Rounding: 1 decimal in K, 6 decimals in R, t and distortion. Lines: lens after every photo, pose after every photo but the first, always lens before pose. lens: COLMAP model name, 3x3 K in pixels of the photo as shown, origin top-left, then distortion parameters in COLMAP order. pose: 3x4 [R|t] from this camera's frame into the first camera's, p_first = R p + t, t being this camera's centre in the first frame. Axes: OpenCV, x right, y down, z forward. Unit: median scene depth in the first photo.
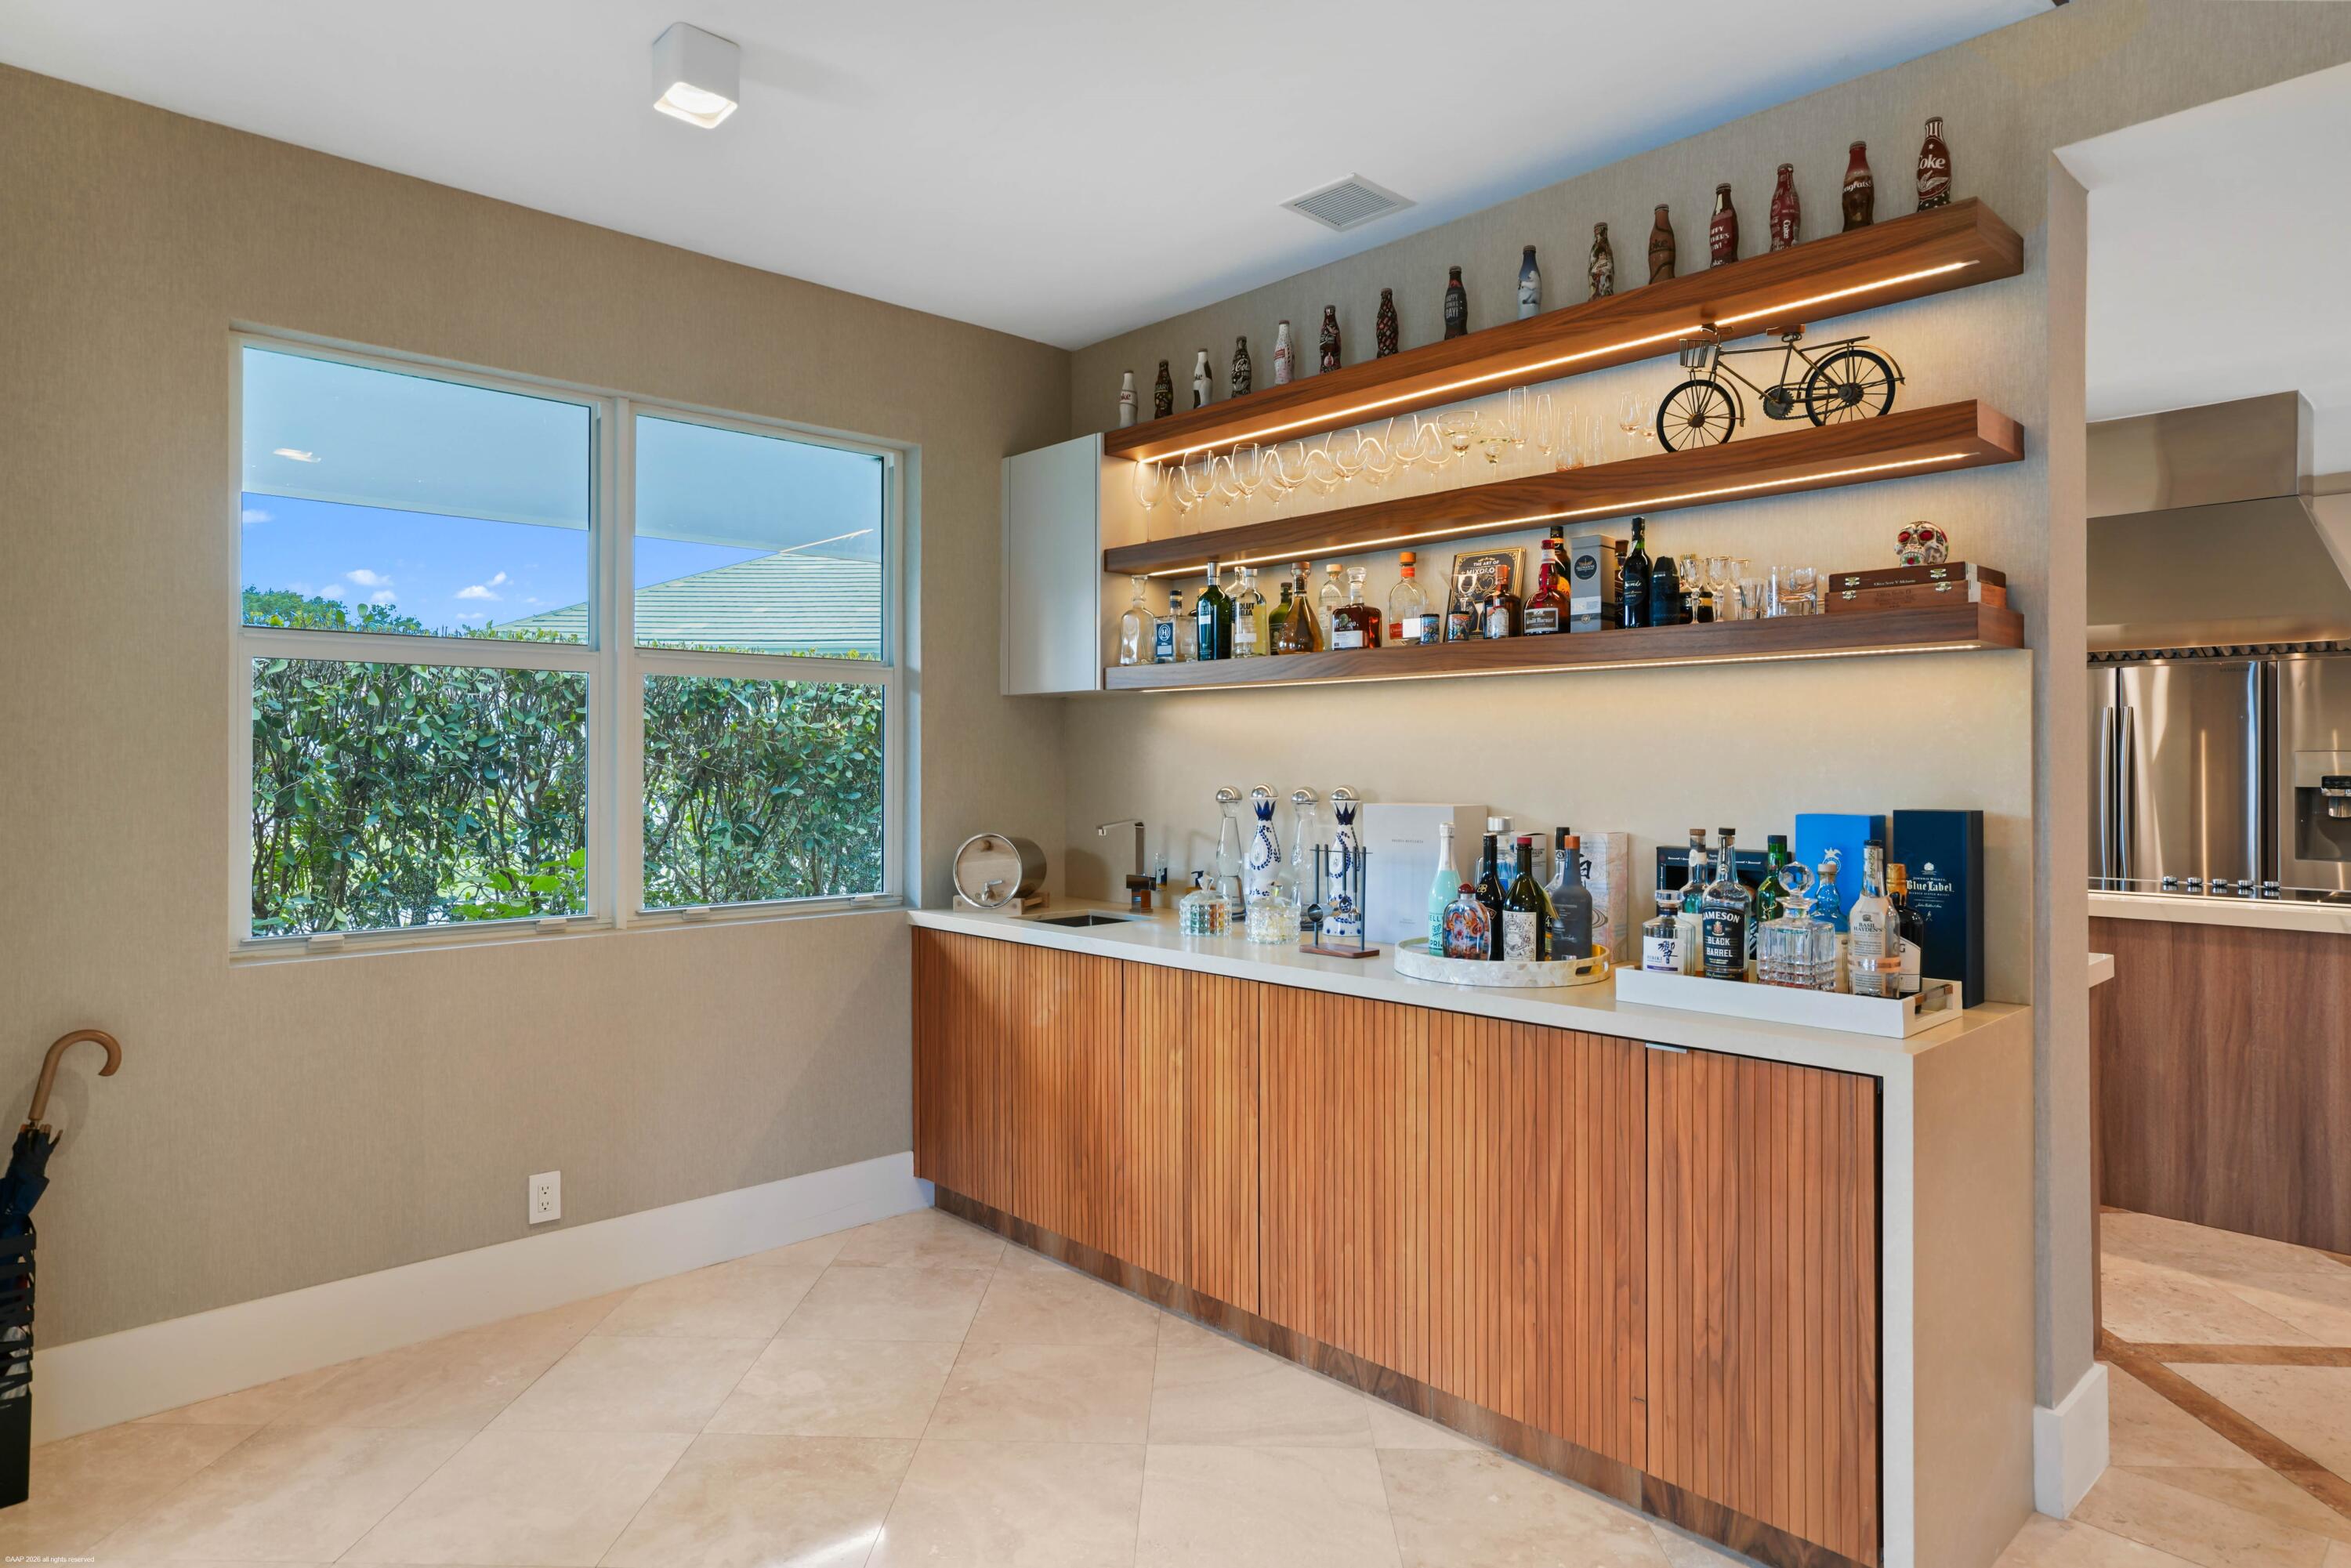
lens RADIAL K [[1324.9, 0, 1162.6], [0, 1324.9, 724.9], [0, 0, 1]] dist [0.004944, 0.002255]
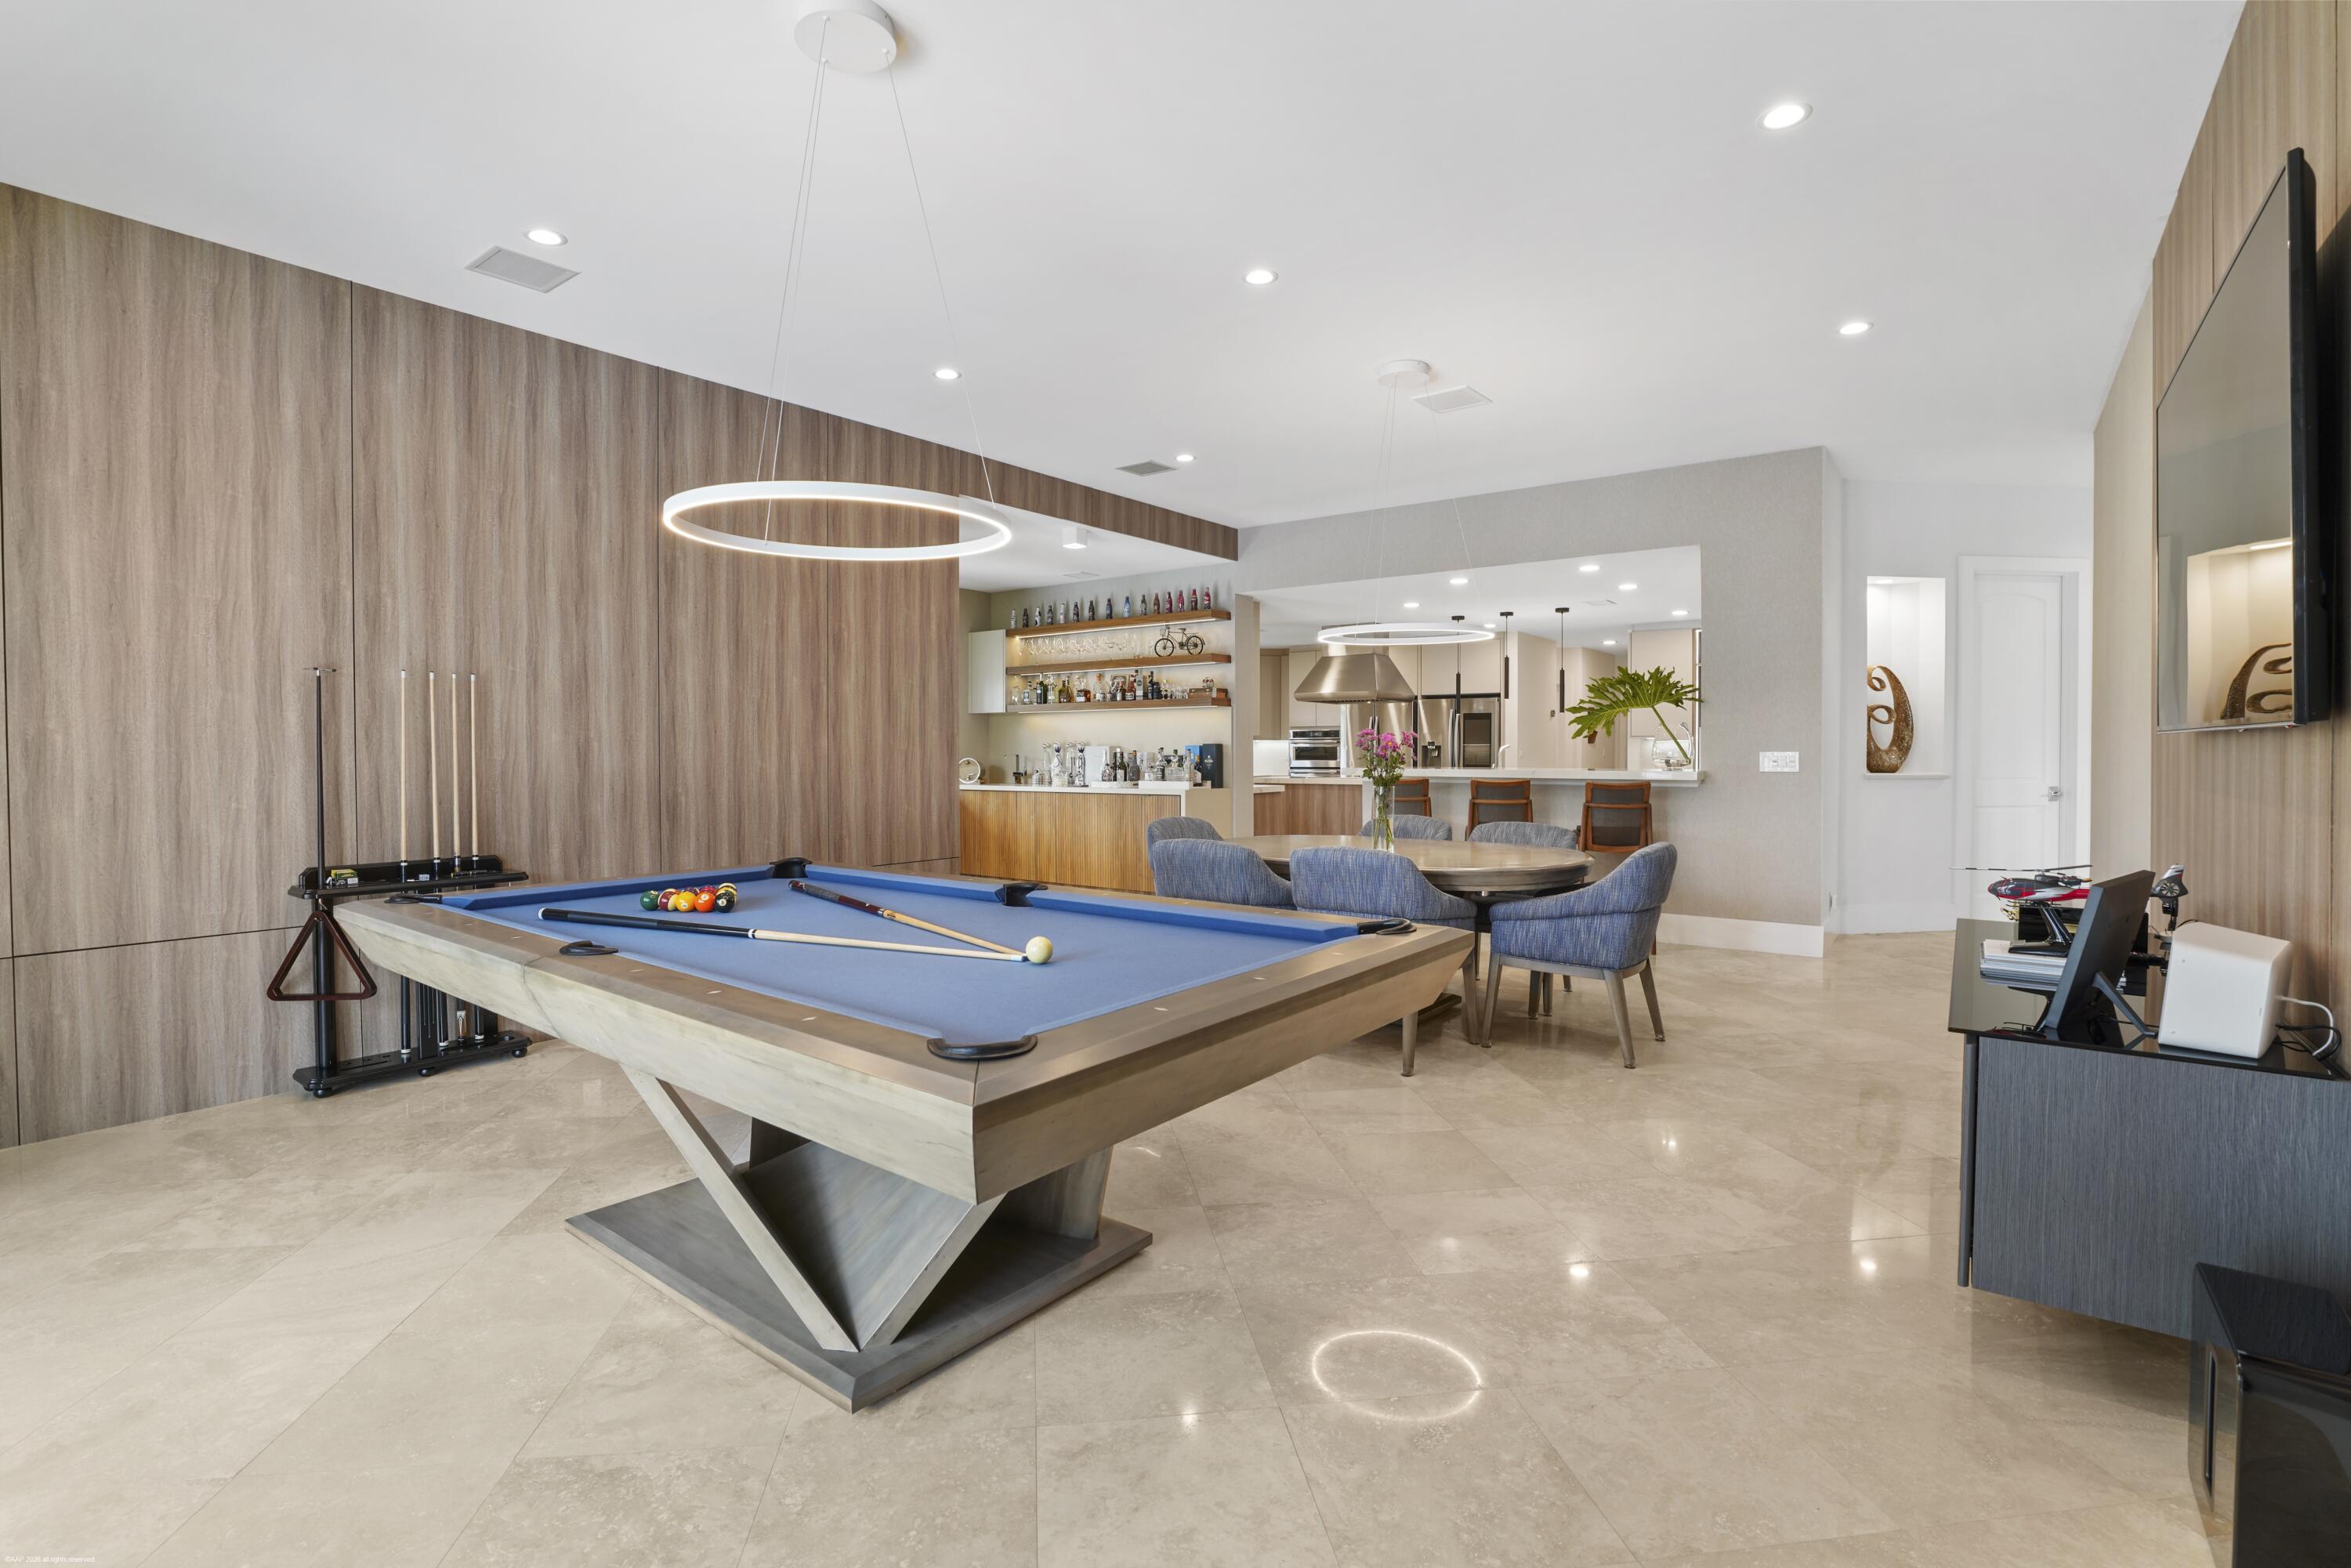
lens RADIAL K [[1097.3, 0, 1179.1], [0, 1097.3, 742.5], [0, 0, 1]] dist [-0.030109, 0.001308]
pose [[0.982802, -0.001995, 0.184651, -0.123287], [-0.001226, 0.999849, 0.017330, 0.000177], [-0.184657, -0.017258, 0.982651, -1.657471]]
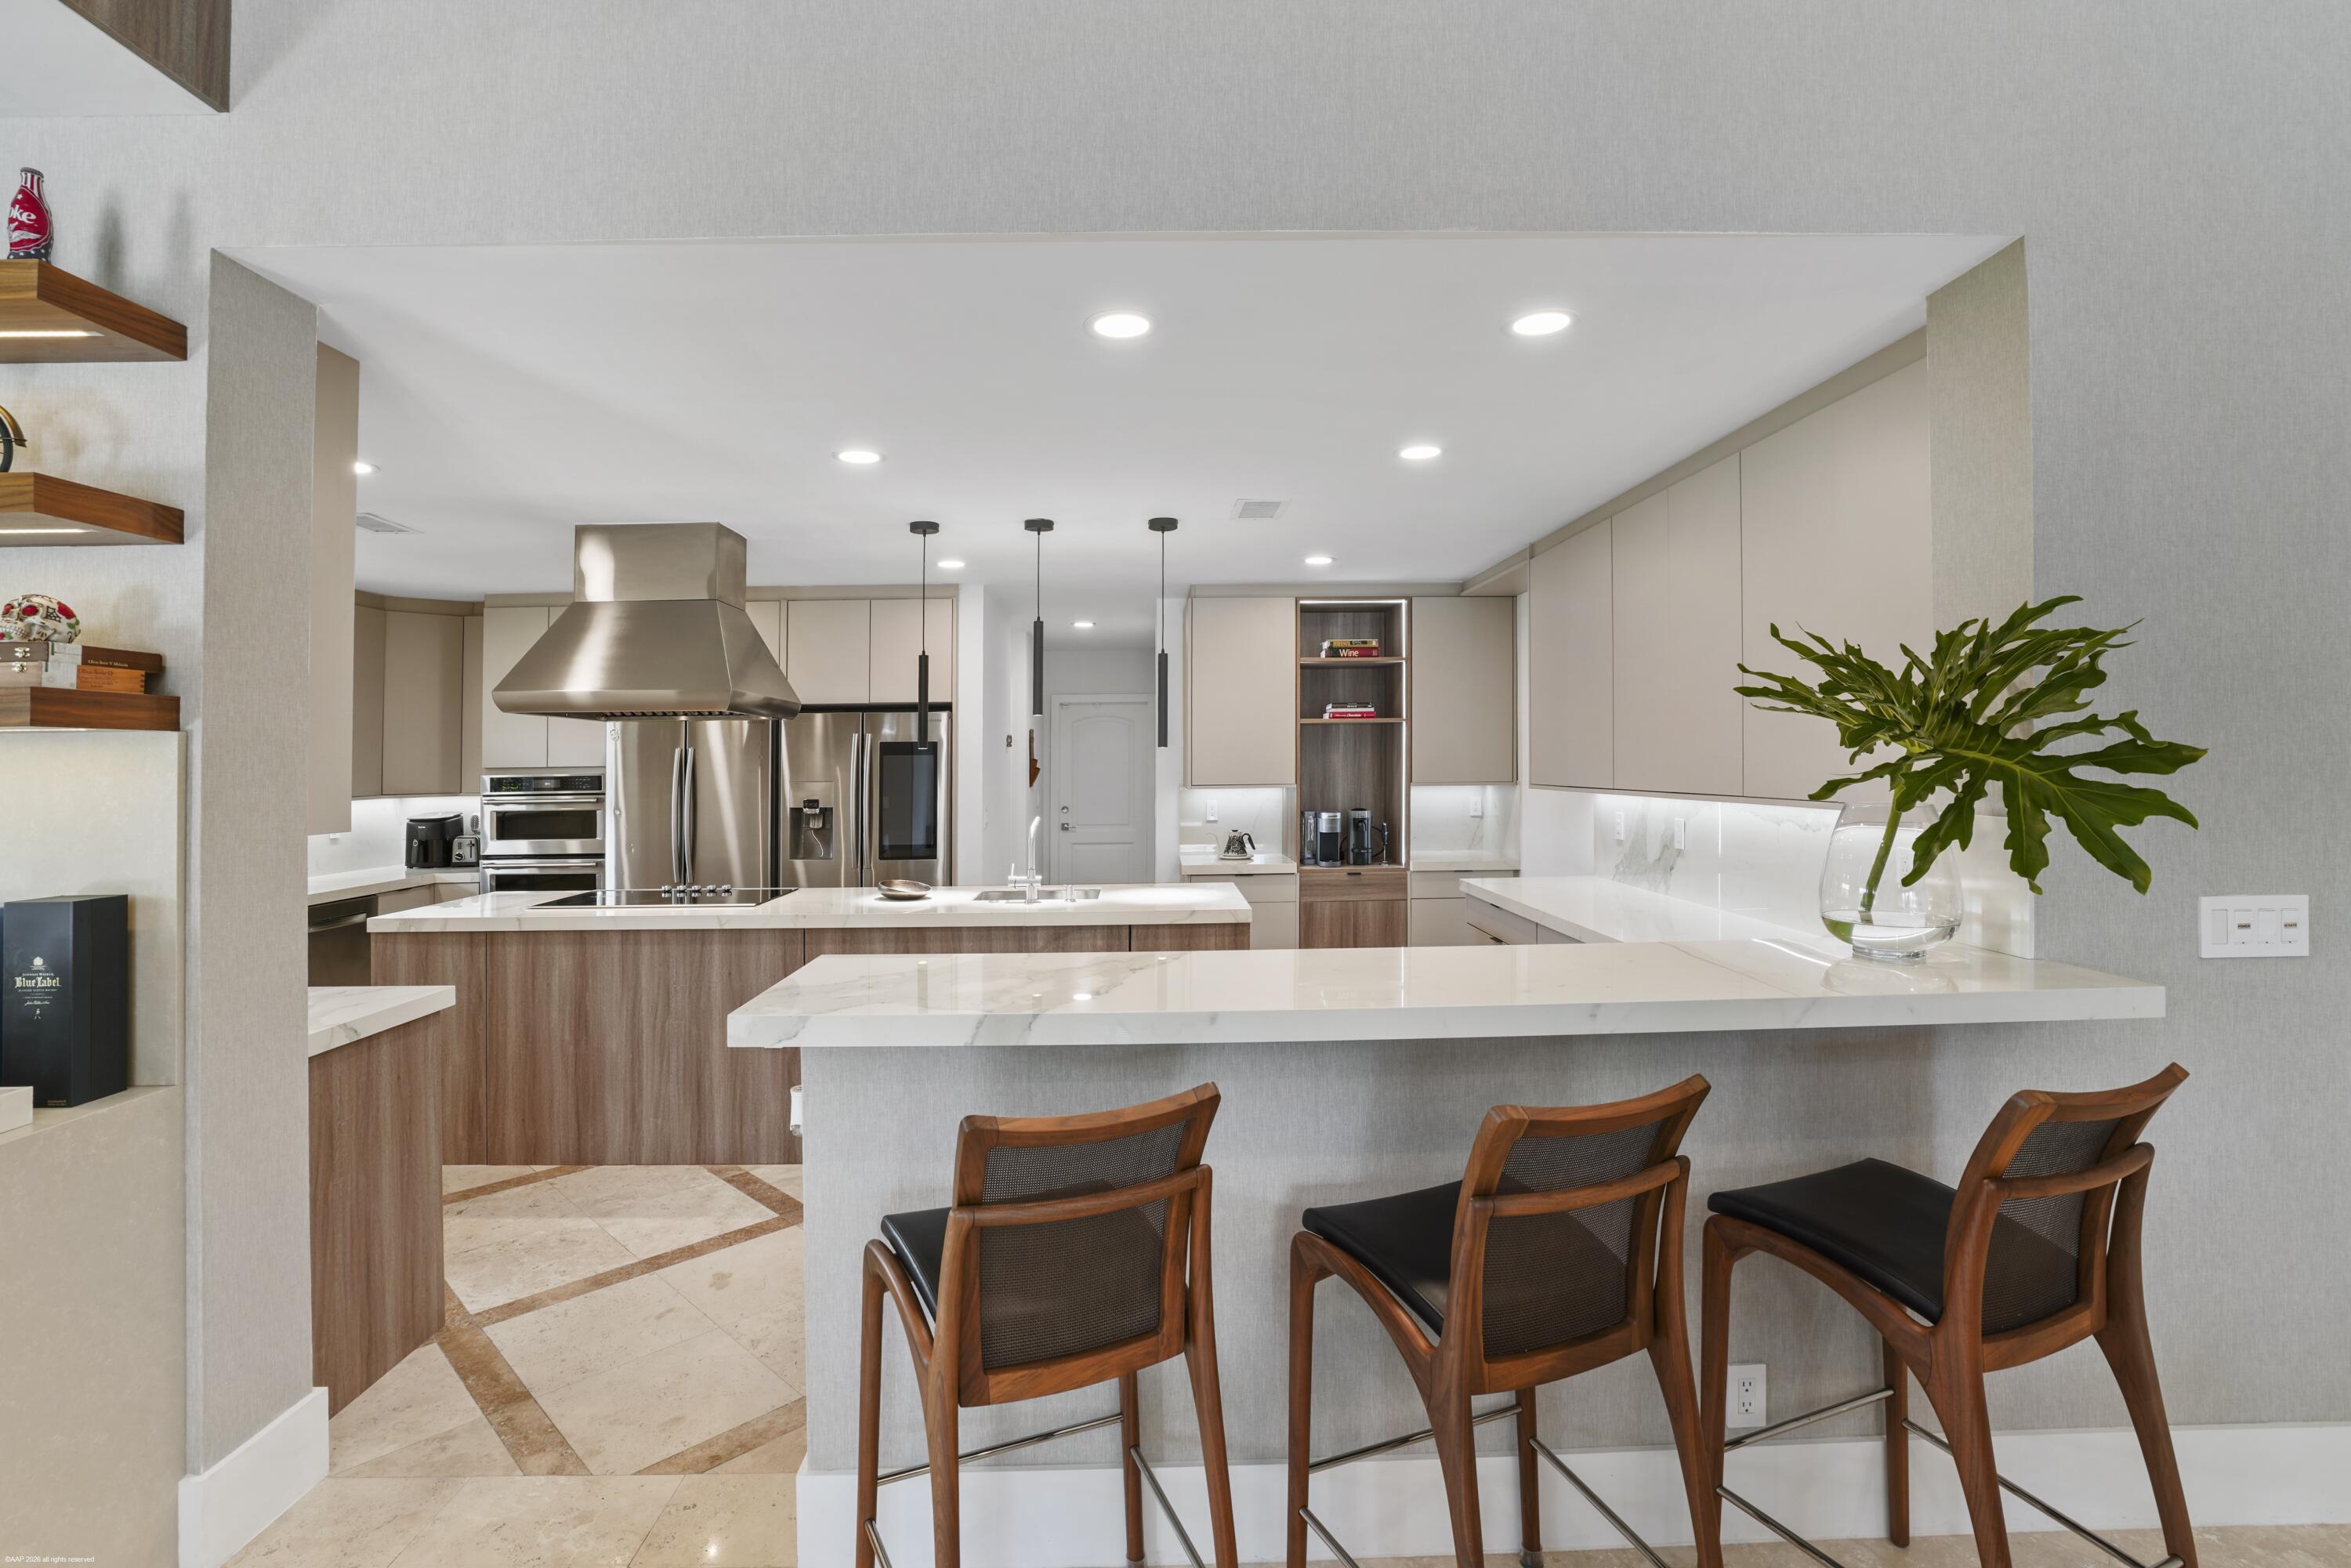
lens RADIAL K [[1083.8, 0, 1144.6], [0, 1083.8, 730.6], [0, 0, 1]] dist [-0.040625, 0.000332]
pose [[0.670250, 0.008742, 0.742084, 0.360658], [-0.002202, 0.999950, -0.009790, -0.033384], [-0.742132, 0.004928, 0.670236, -0.049158]]
